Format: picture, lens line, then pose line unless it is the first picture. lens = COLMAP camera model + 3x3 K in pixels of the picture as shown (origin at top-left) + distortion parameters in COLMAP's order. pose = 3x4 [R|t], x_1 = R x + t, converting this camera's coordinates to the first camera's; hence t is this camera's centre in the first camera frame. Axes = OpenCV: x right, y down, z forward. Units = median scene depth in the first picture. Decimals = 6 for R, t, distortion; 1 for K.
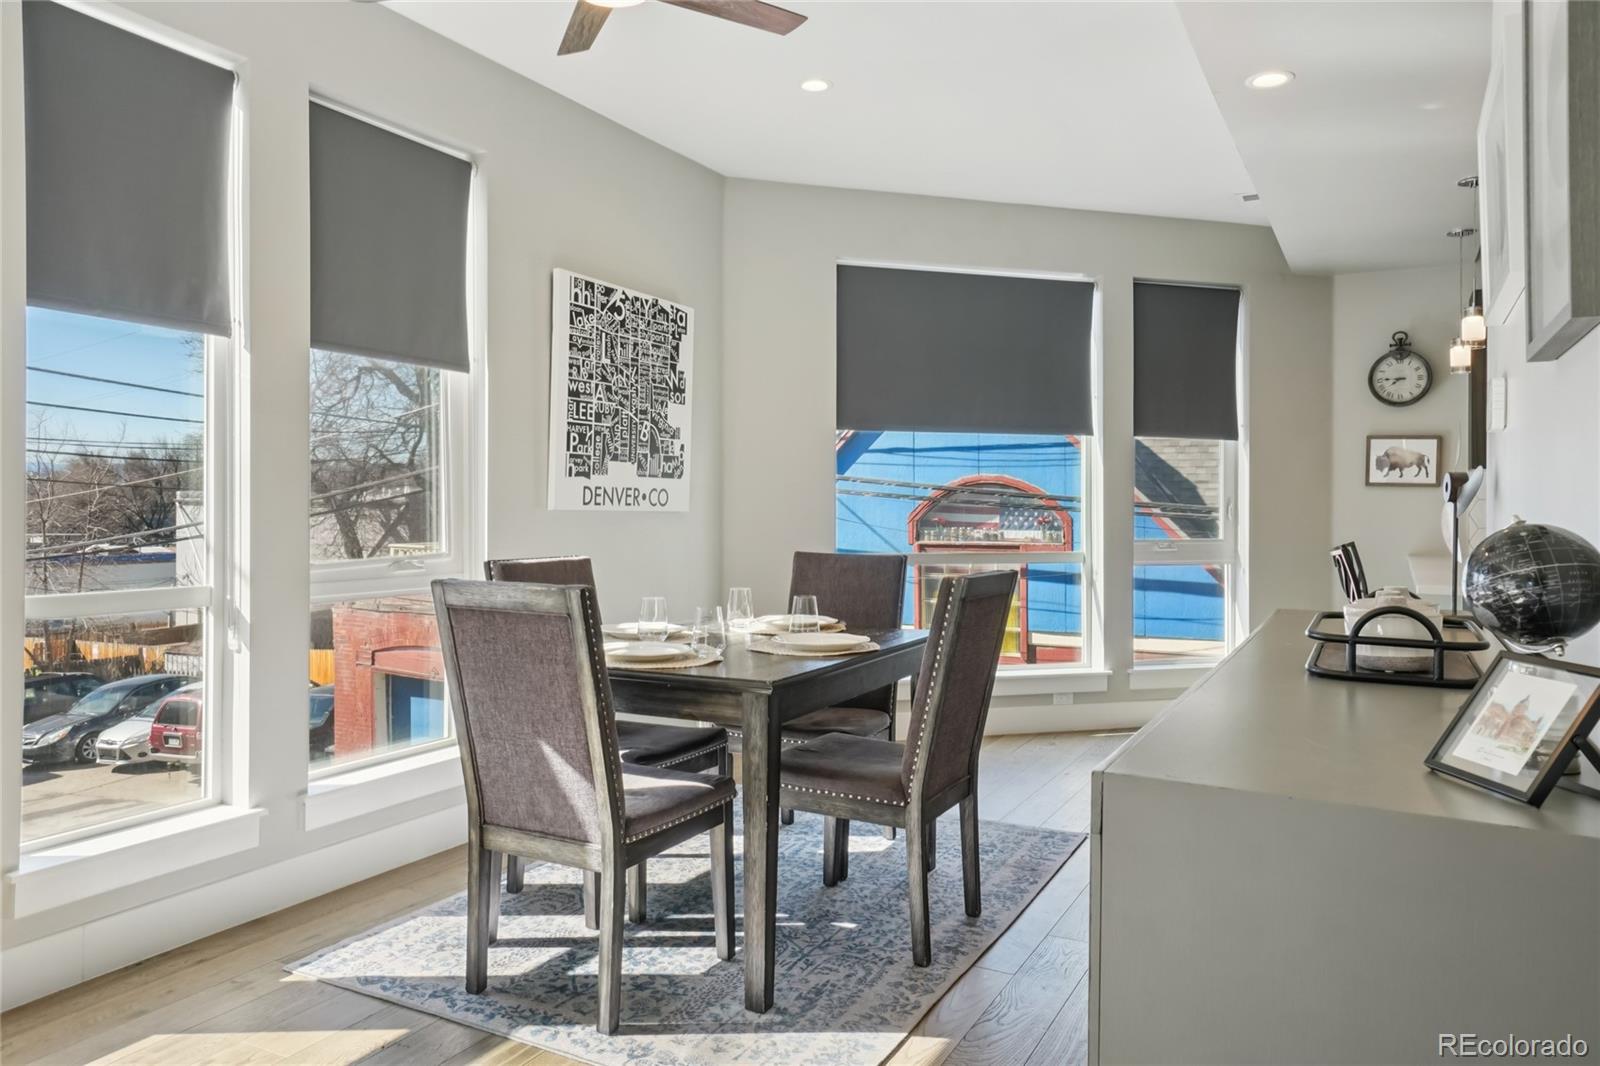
lens RADIAL K [[1107.7, 0, 796.8], [0, 1107.7, 505.8], [0, 0, 1]] dist [-0.006098, -0.001670]
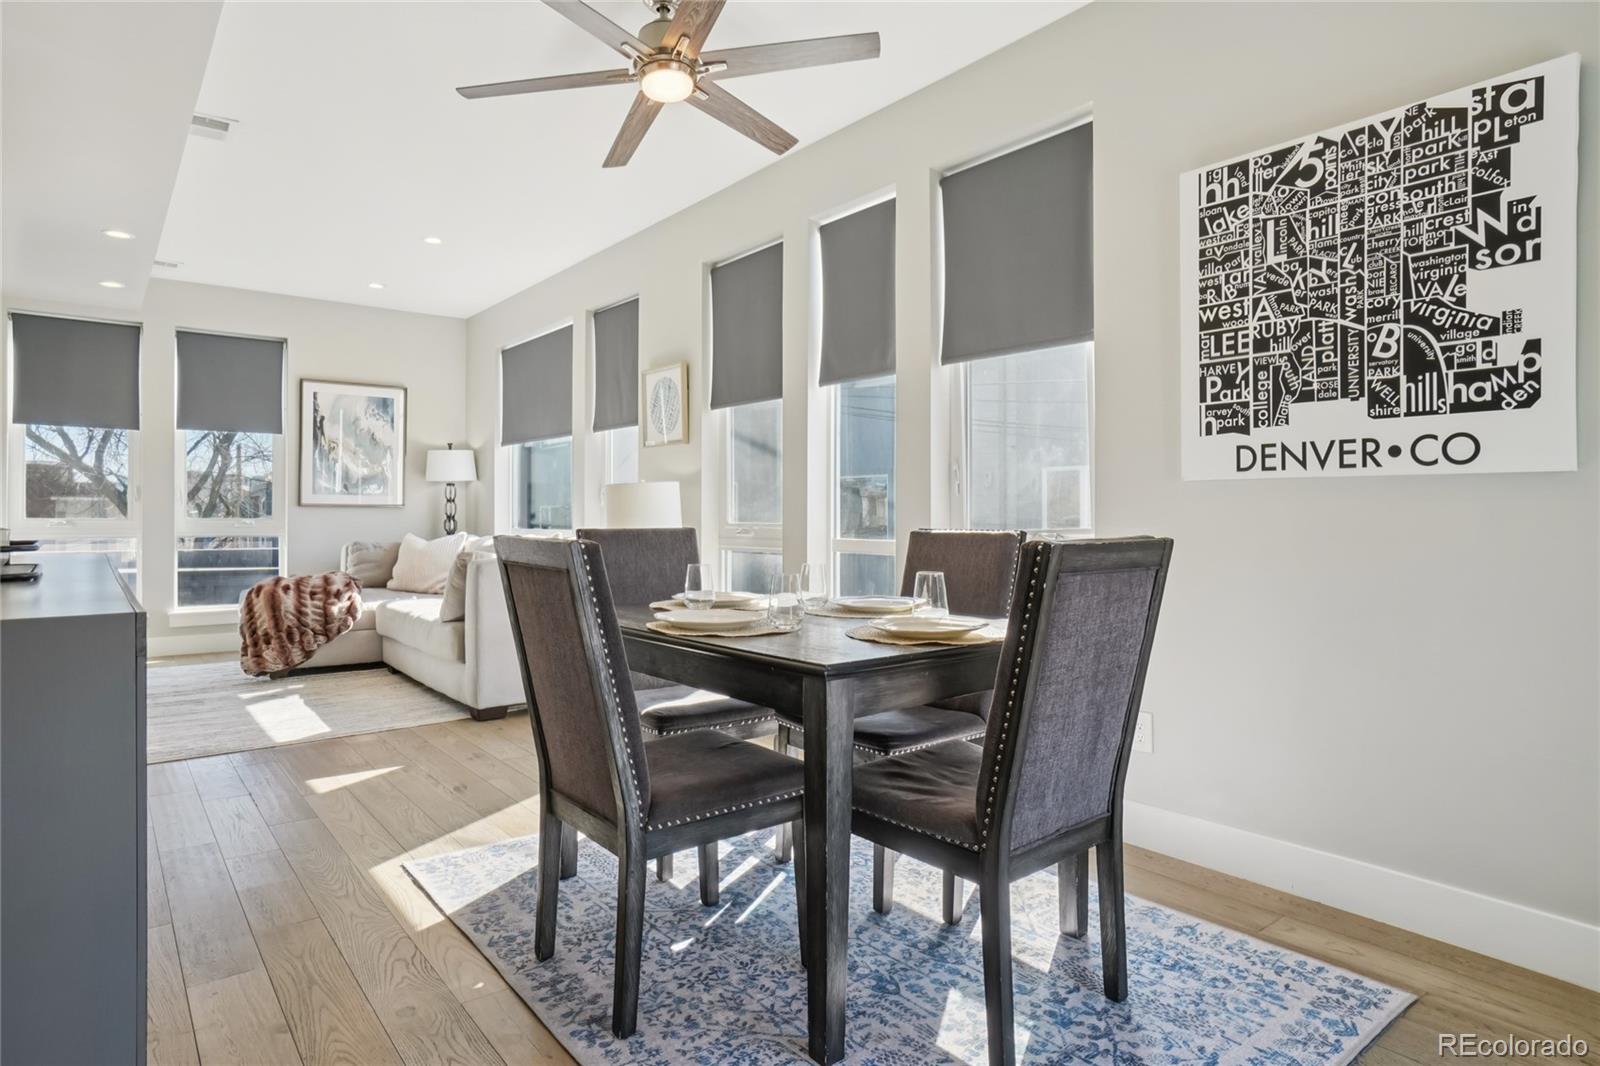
lens RADIAL K [[922.3, 0, 795.4], [0, 922.3, 510.5], [0, 0, 1]] dist [-0.027515, 0.025014]
pose [[-0.409940, -0.009478, -0.912063, 0.454359], [-0.001053, 0.999950, -0.009919, 0.029772], [0.912112, -0.003106, -0.409930, 0.937070]]
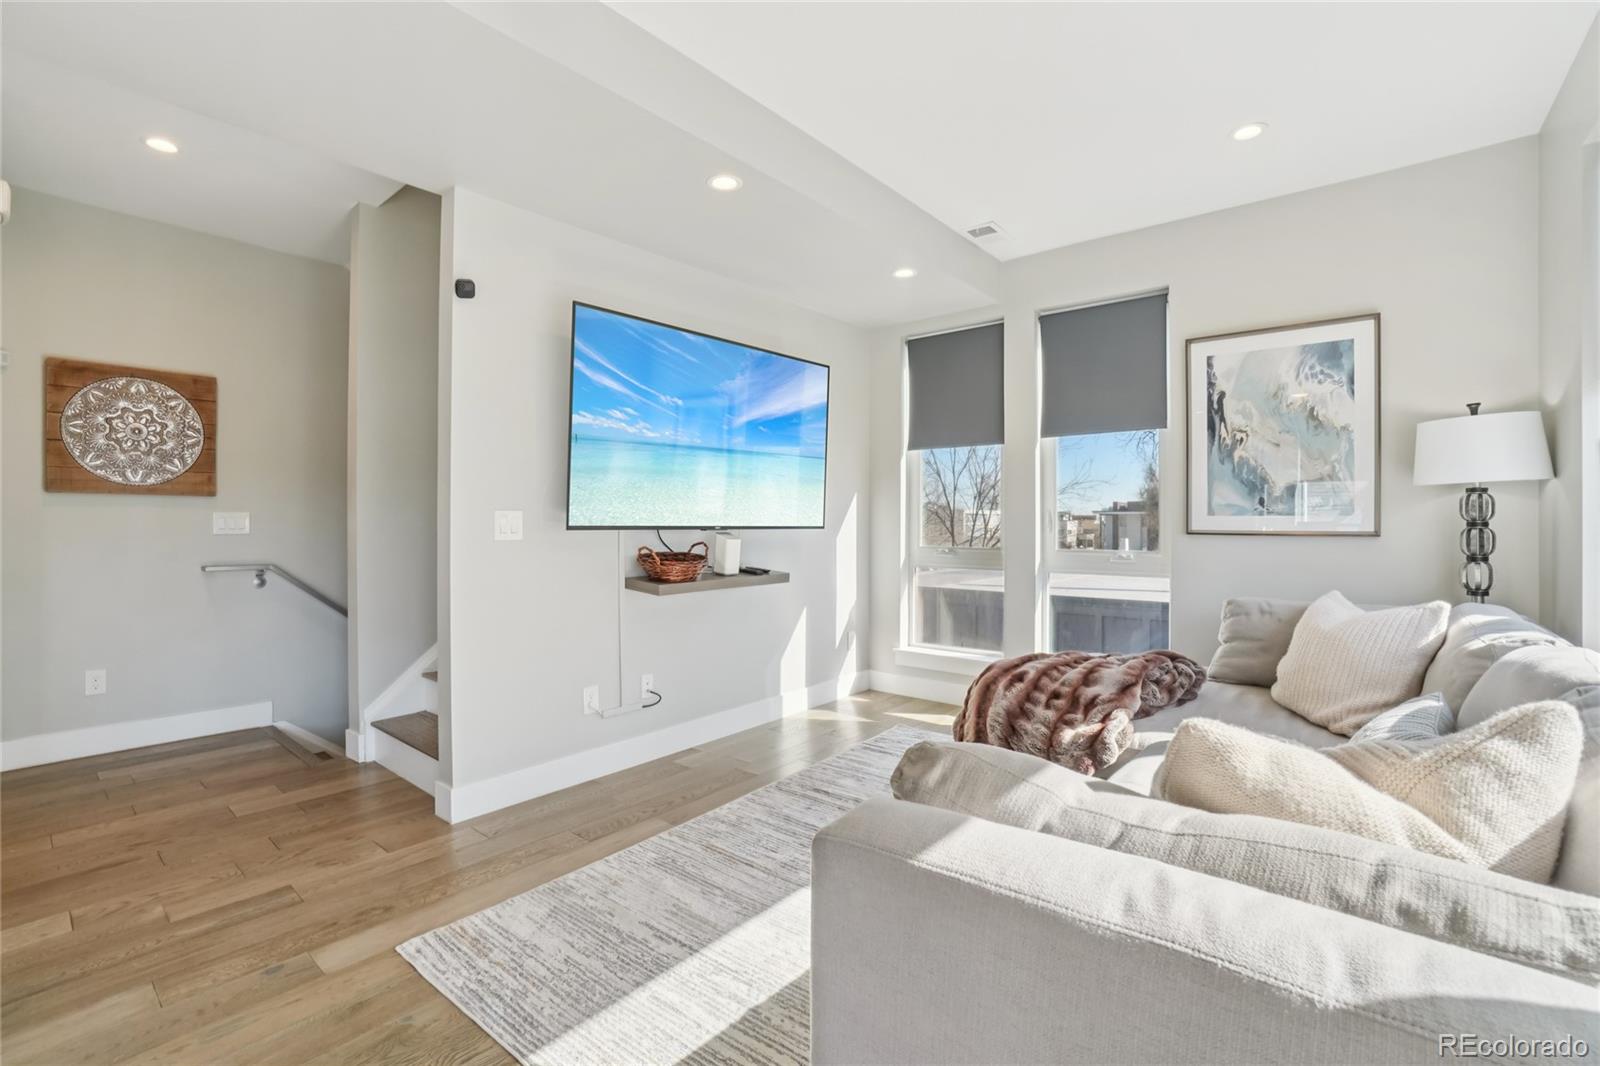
lens RADIAL K [[710.1, 0, 800.0], [0, 710.1, 533.0], [0, 0, 1]] dist [-0.067031, 0.021059]
pose [[-0.979205, -0.008423, 0.202699, -0.356176], [-0.006568, 0.999930, 0.009823, 0.001515], [-0.202768, 0.008287, -0.979192, 0.378062]]
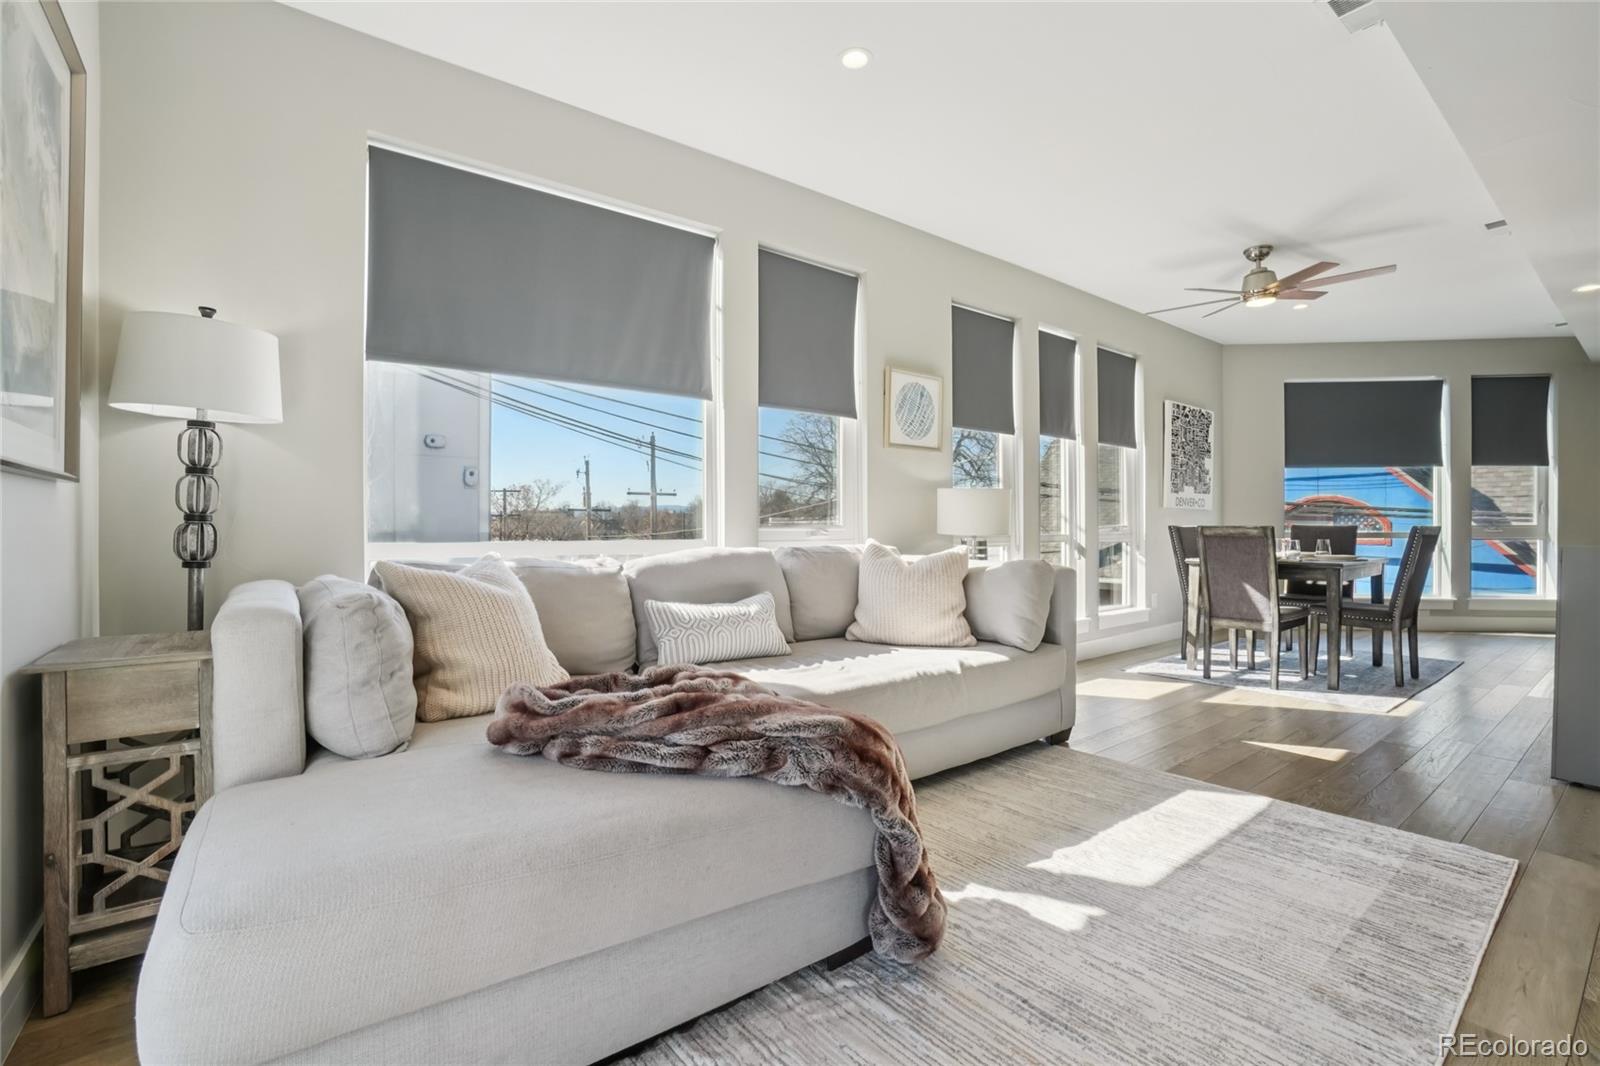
lens RADIAL K [[710.1, 0, 800.0], [0, 710.1, 533.0], [0, 0, 1]] dist [-0.067031, 0.021059]
pose [[0.908855, -0.002750, -0.417104, -0.280717], [0.006982, 0.999938, 0.008622, 0.034687], [0.417054, -0.010749, 0.908818, -0.550769]]
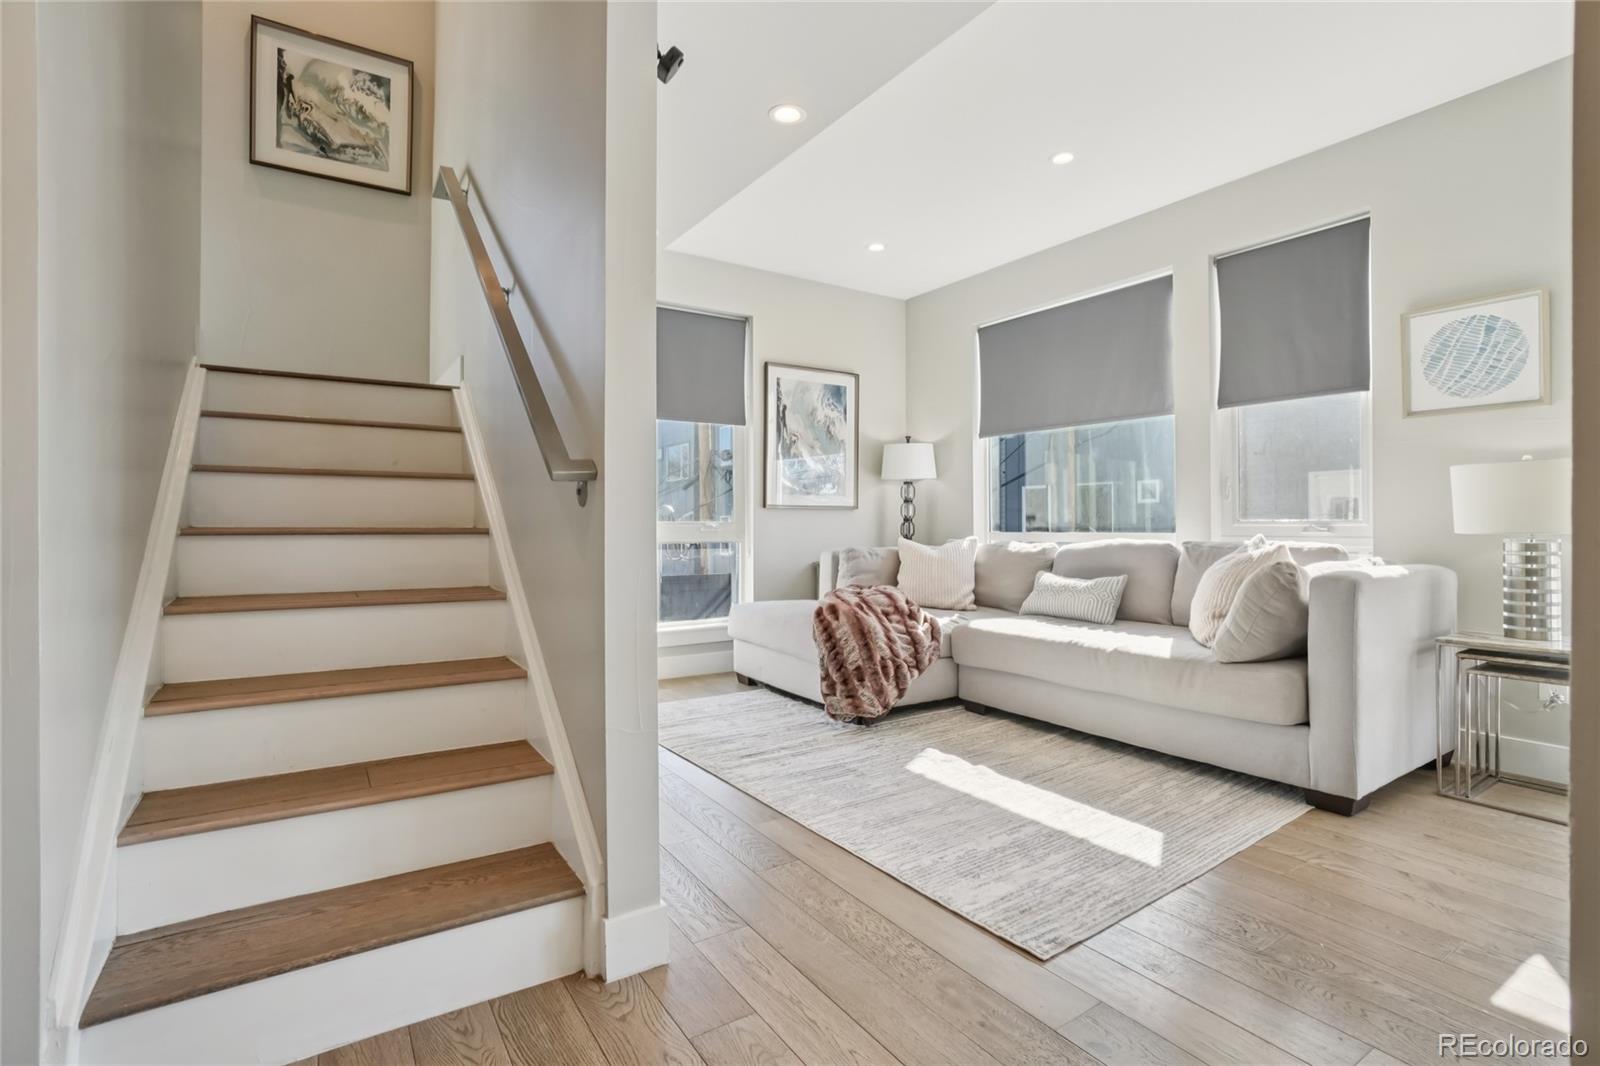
lens RADIAL K [[748.8, 0, 797.8], [0, 748.8, 526.5], [0, 0, 1]] dist [-0.028411, 0.001083]
pose [[-0.477227, -0.001486, -0.878779, 0.333823], [0.004376, 0.999982, -0.004067, 0.040479], [0.878769, -0.005787, -0.477212, 0.102840]]
